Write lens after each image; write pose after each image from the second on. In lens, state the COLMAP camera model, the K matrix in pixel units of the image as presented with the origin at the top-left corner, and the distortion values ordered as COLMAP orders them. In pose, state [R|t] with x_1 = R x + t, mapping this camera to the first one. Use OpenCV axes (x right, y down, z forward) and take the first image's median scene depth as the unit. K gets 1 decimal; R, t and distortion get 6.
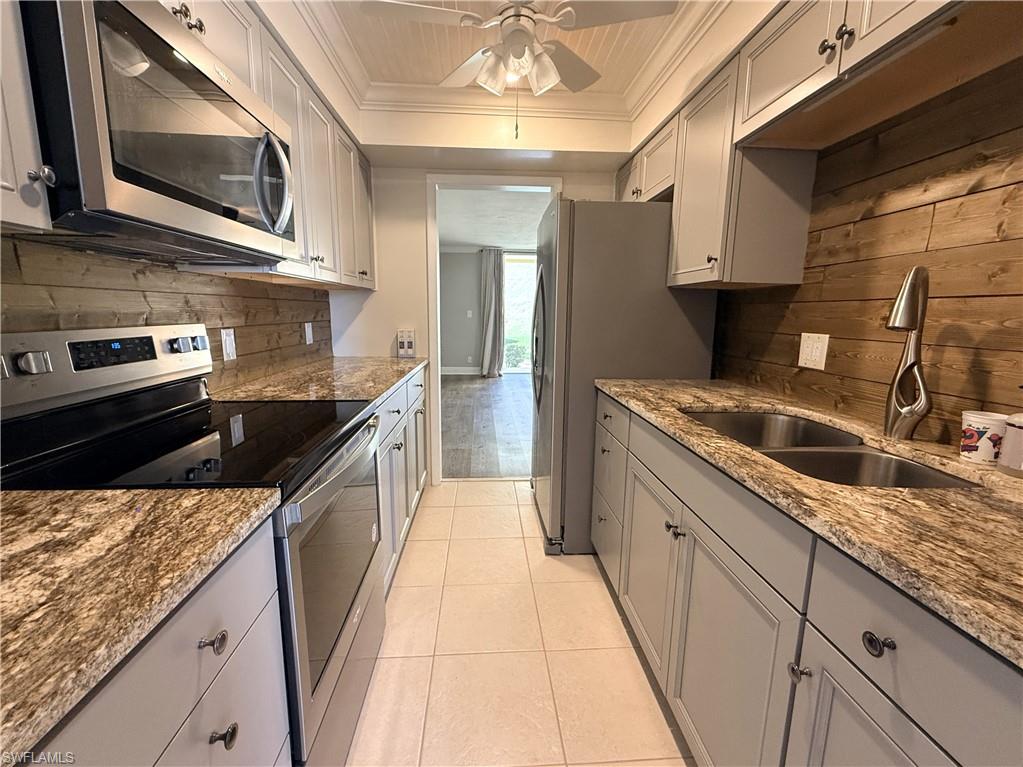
lens RADIAL K [[430.8, 0, 511.5], [0, 430.8, 383.5], [0, 0, 1]] dist [0.000978, 0.000204]
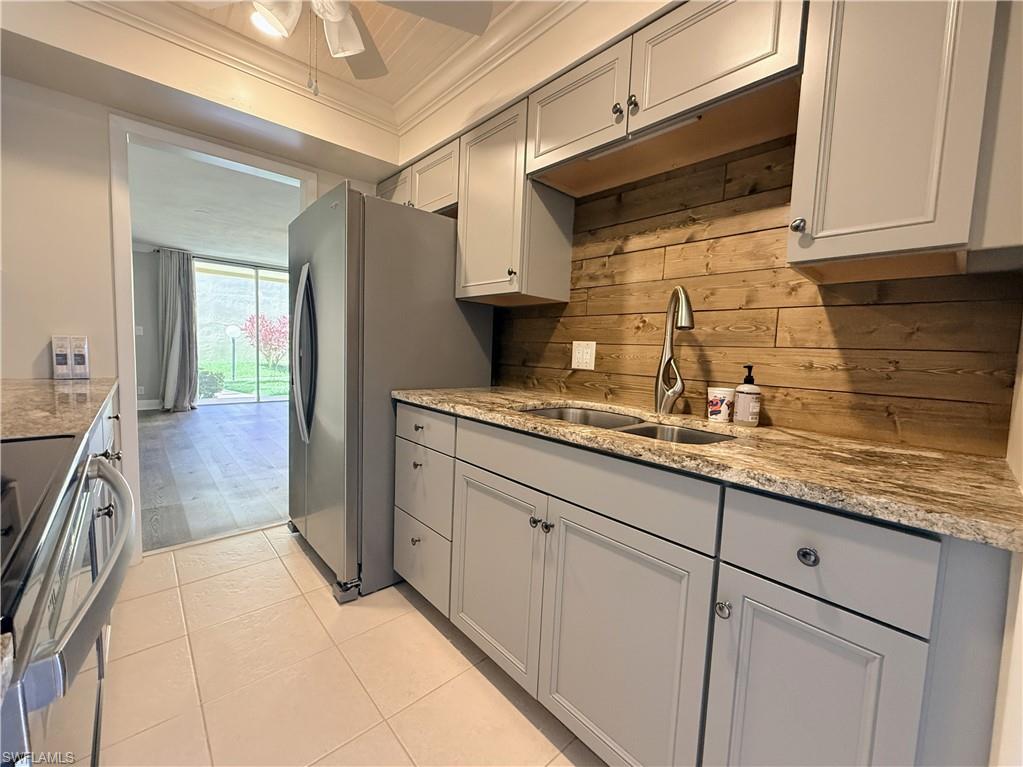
lens RADIAL K [[409.9, 0, 508.1], [0, 409.9, 382.7], [0, 0, 1]] dist [0.001086, 0.000016]
pose [[0.786063, -0.034356, 0.617190, -0.202396], [0.072878, 0.996642, -0.037340, 0.031335], [-0.613835, 0.074331, 0.785927, 0.206711]]
